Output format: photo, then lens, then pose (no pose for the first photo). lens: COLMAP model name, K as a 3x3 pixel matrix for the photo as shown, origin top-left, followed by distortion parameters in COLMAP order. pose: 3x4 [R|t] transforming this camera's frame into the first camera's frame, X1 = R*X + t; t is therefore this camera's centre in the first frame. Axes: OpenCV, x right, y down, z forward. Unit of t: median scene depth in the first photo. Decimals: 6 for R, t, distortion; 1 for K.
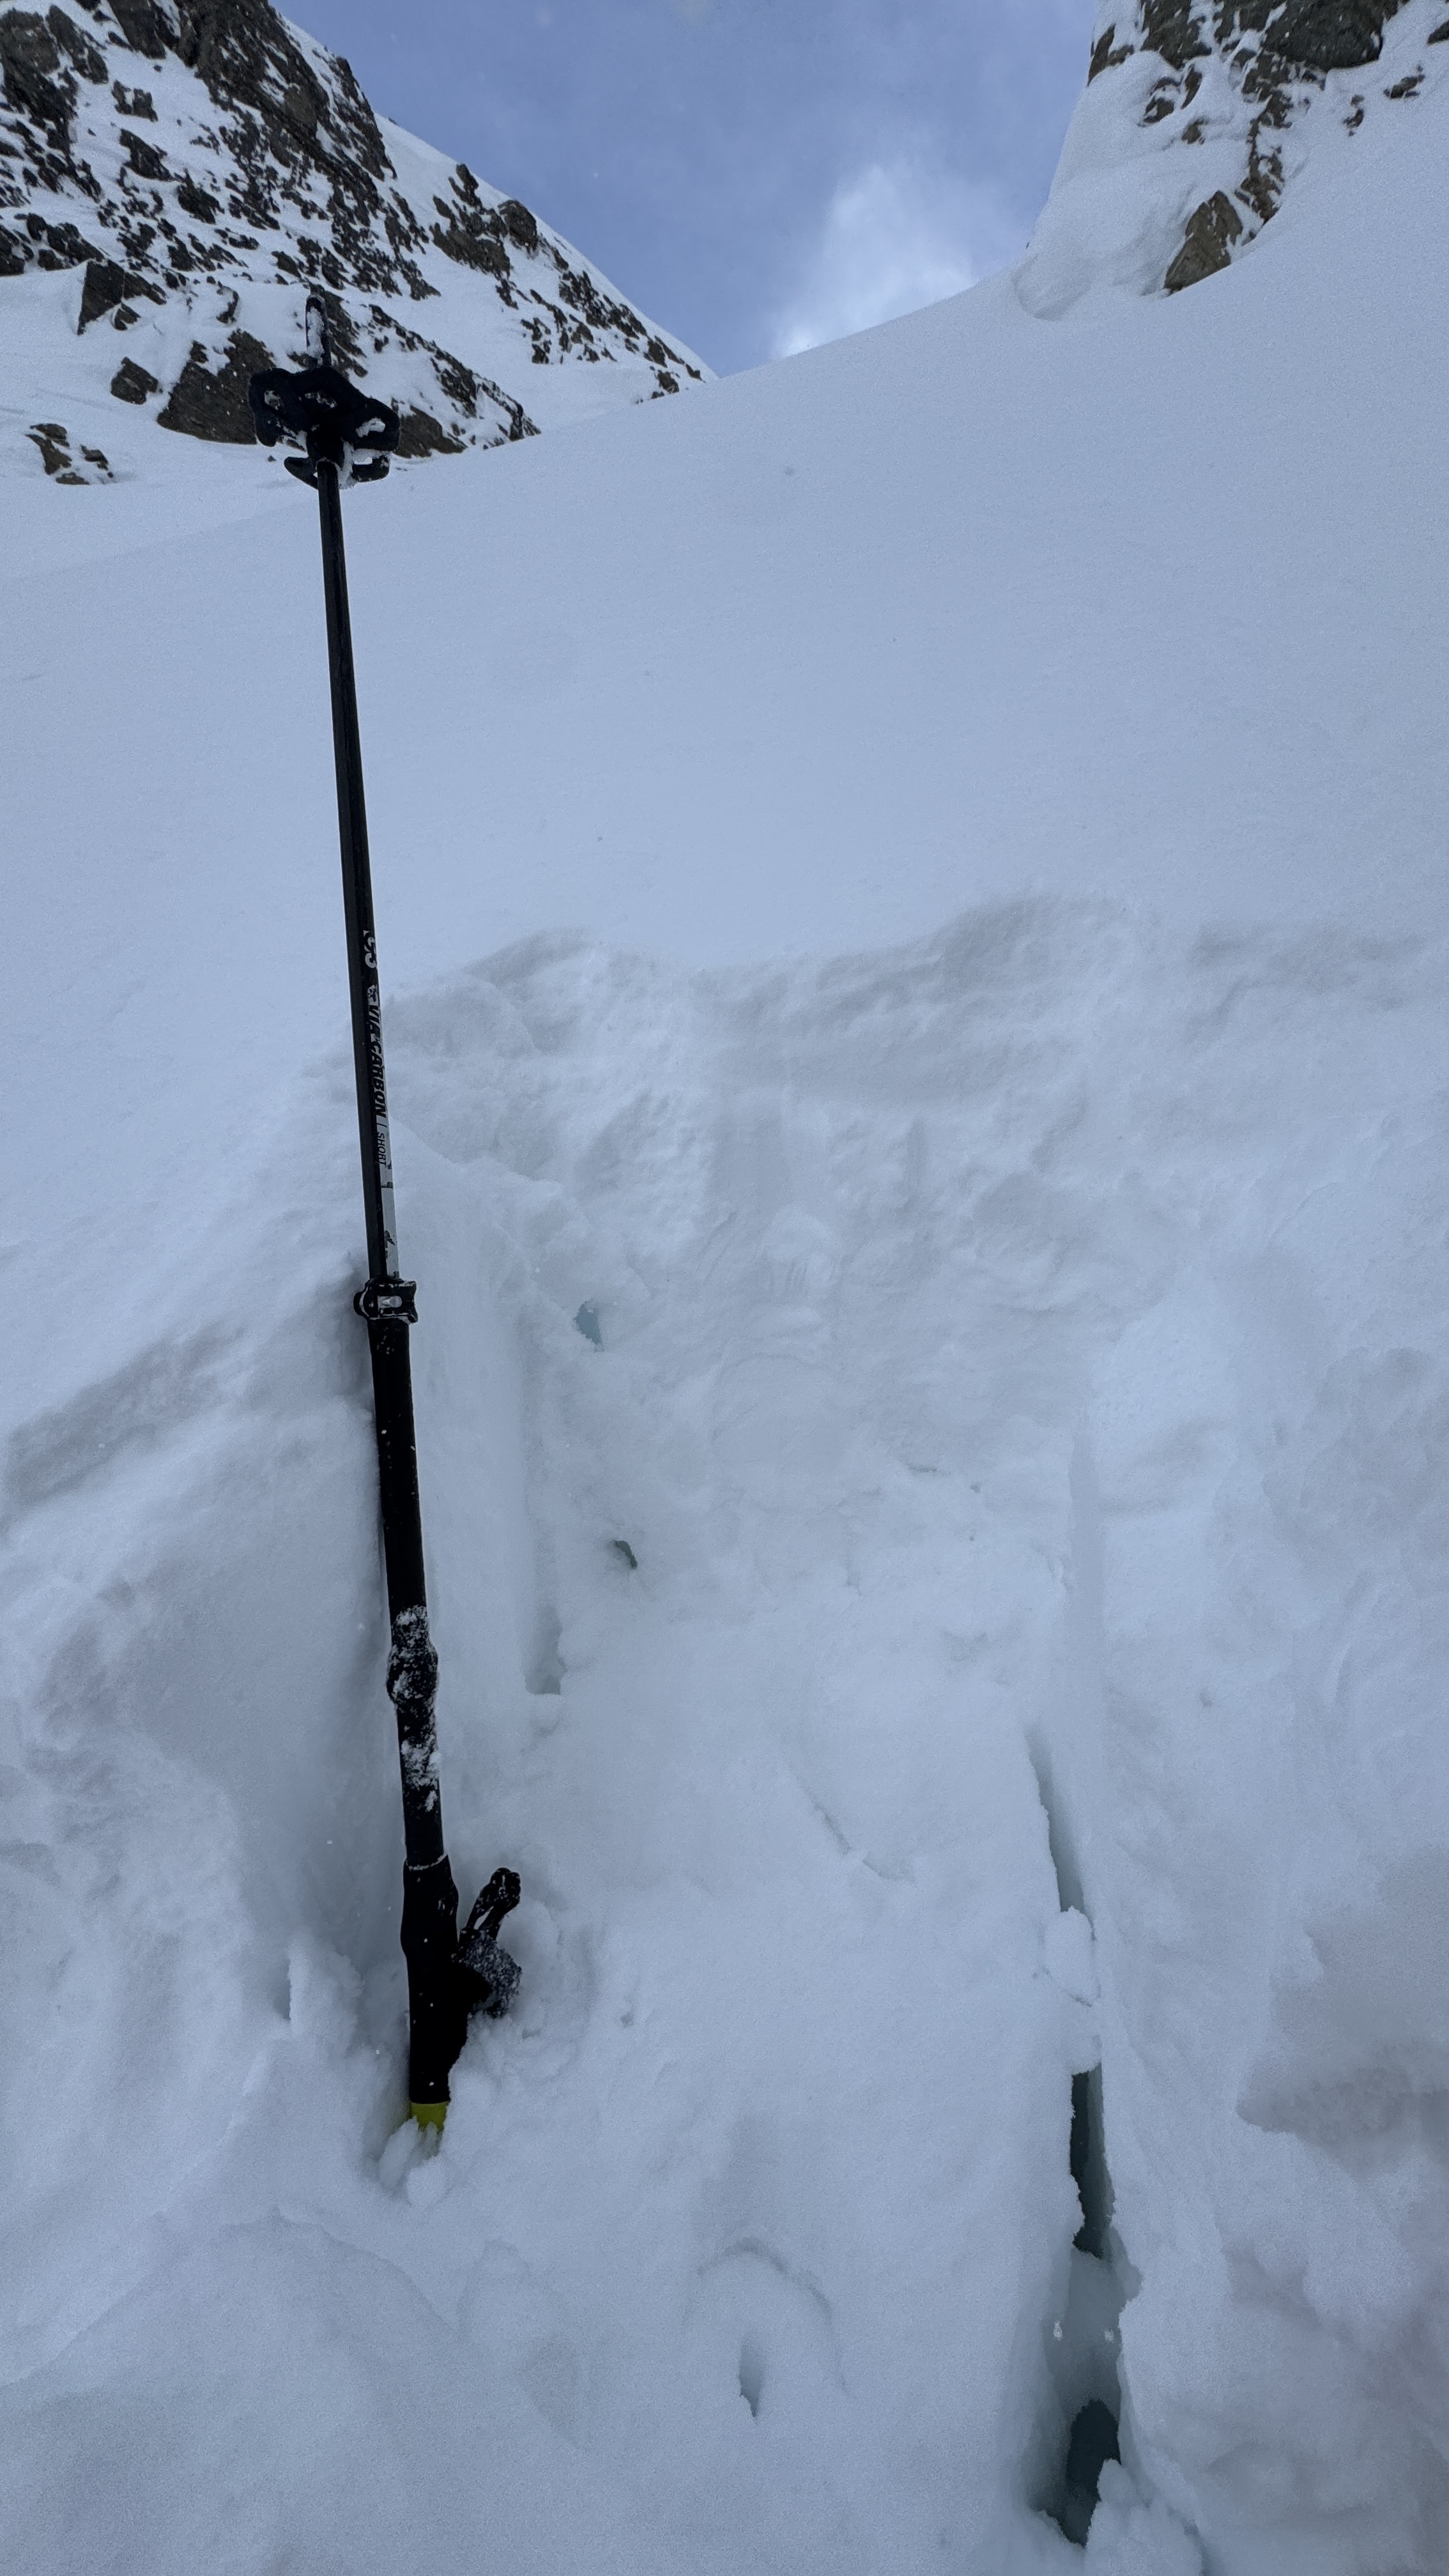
lens RADIAL K [[985.6, 0, 724.7], [0, 985.6, 1254.4], [0, 0, 1]] dist [-0.001415, 0.000131]
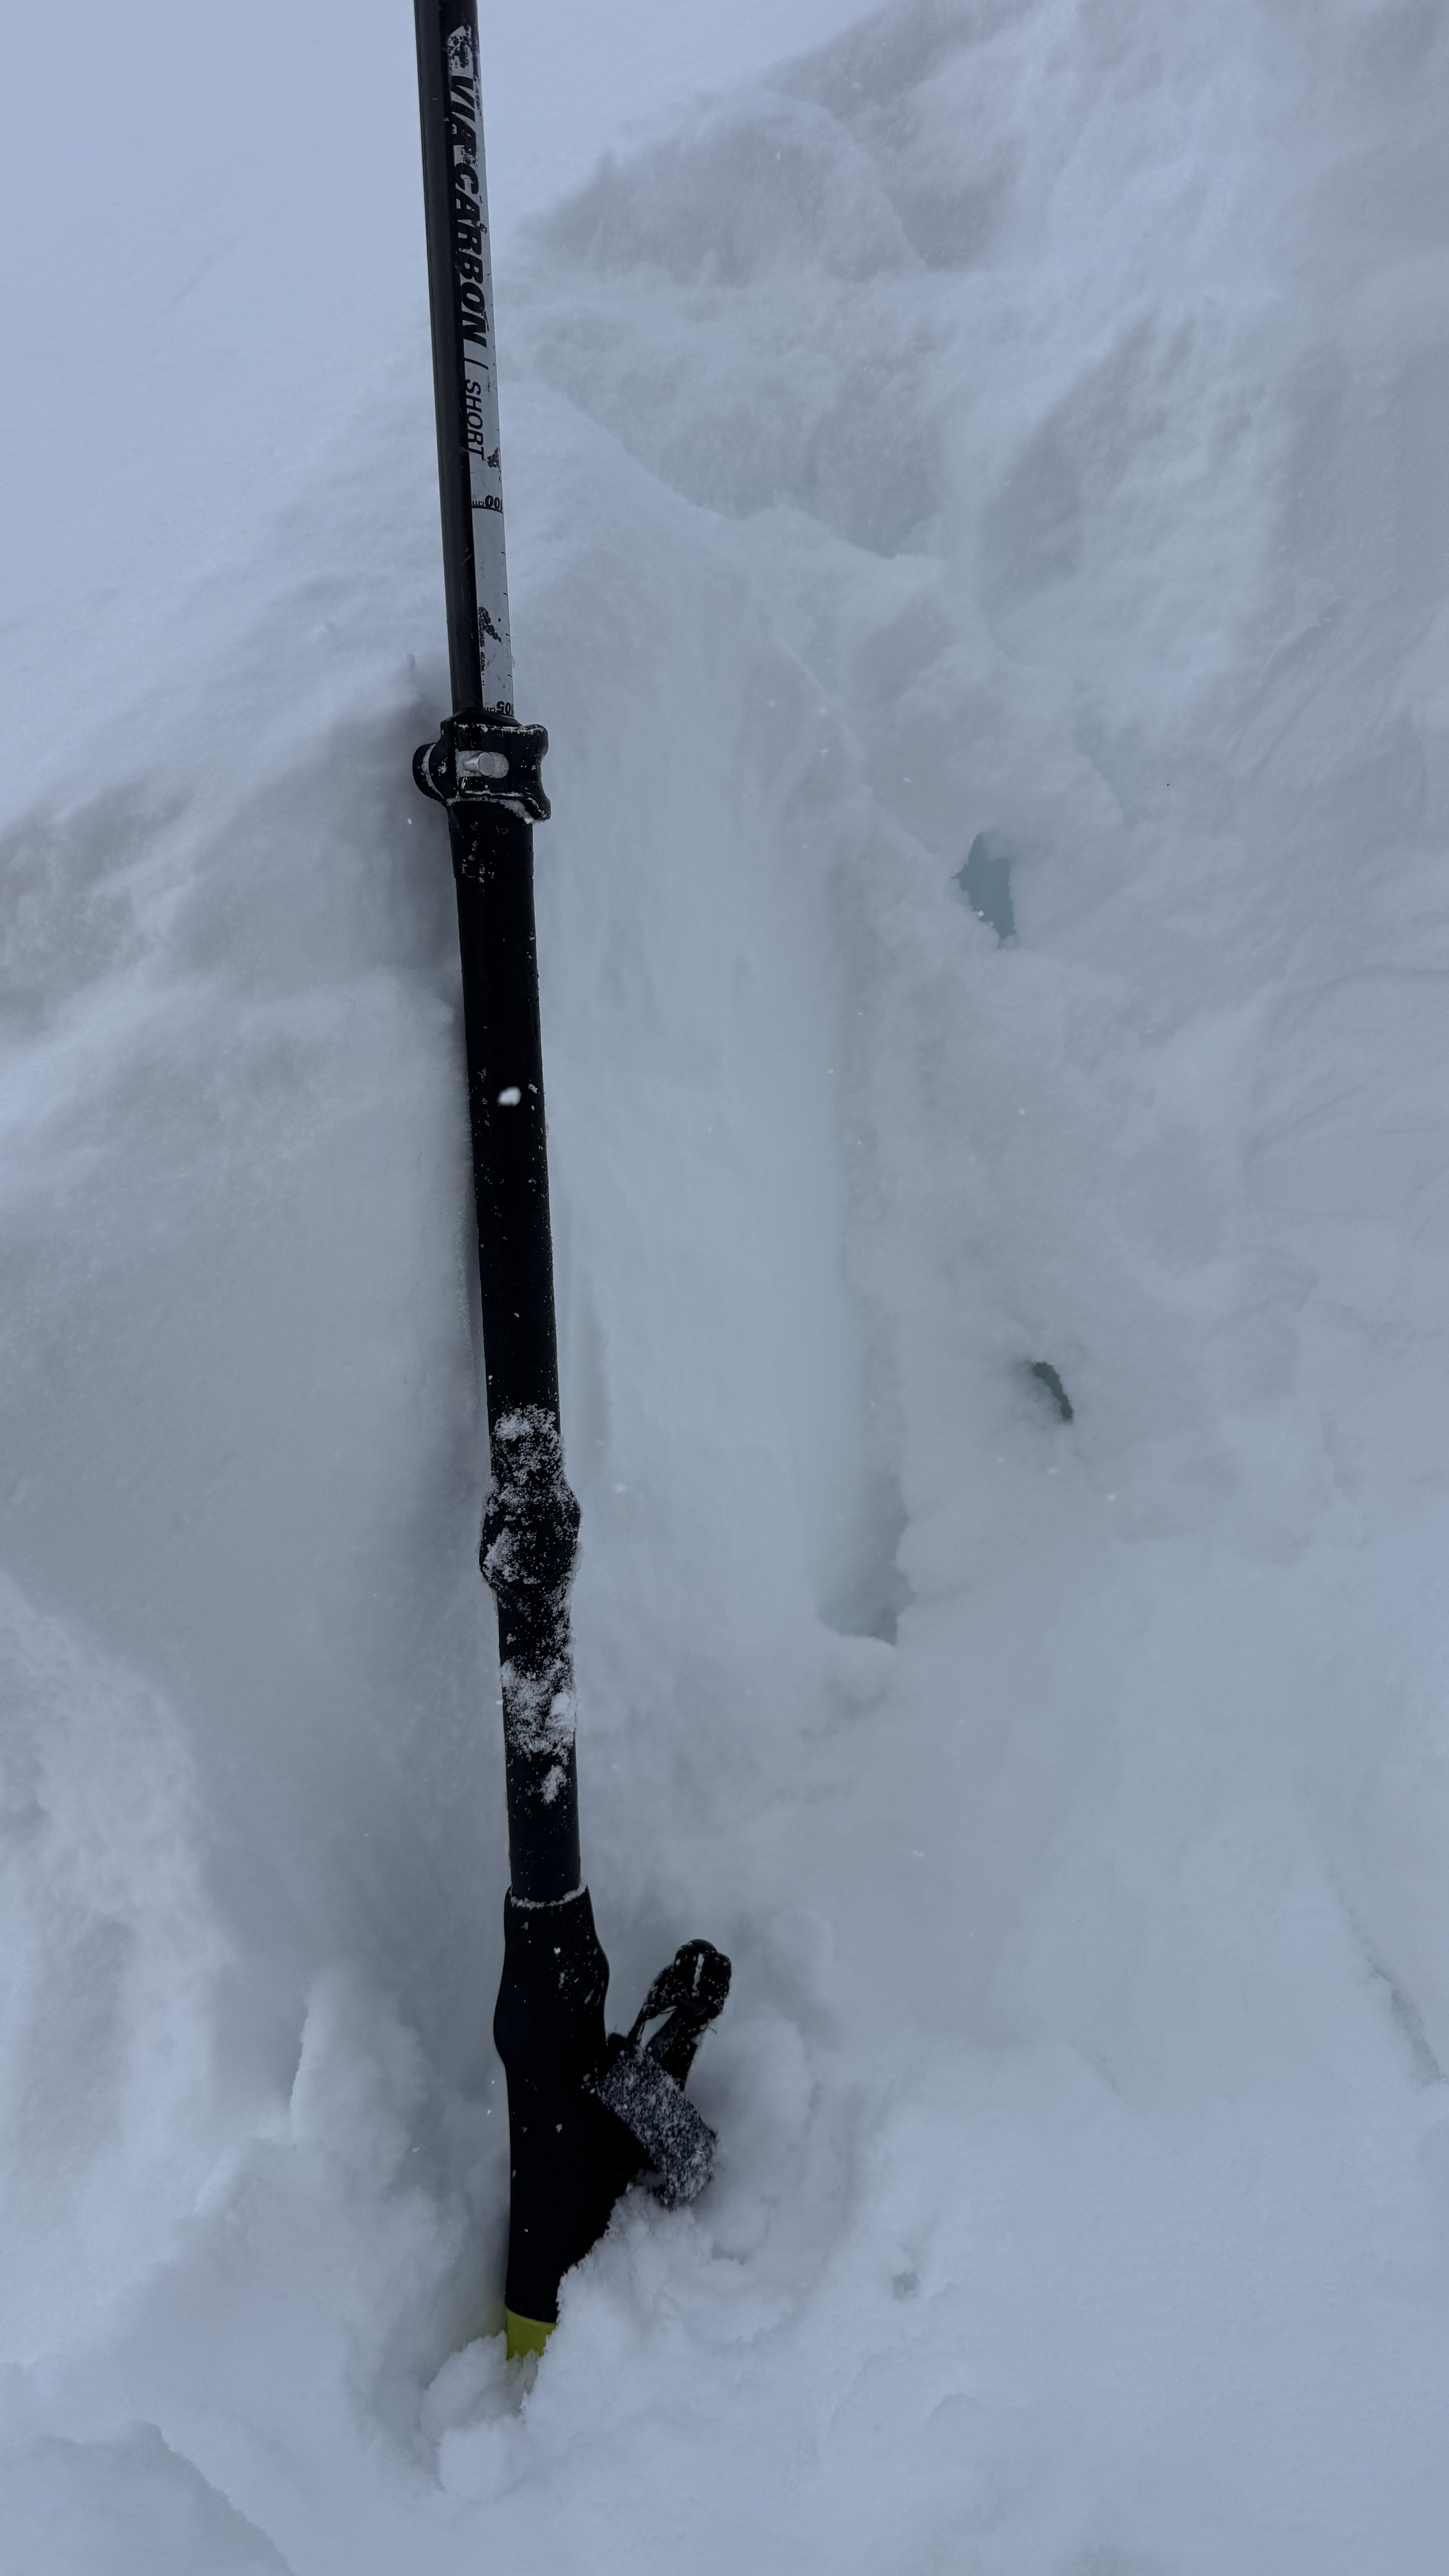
lens RADIAL K [[1736.7, 0, 837.0], [0, 1736.7, 1273.9], [0, 0, 1]] dist [0.098801, -0.163591]
pose [[0.933799, 0.086201, -0.347260, 0.118414], [-0.021694, 0.982400, 0.185527, 0.124201], [0.357140, -0.165711, 0.919234, 0.260493]]
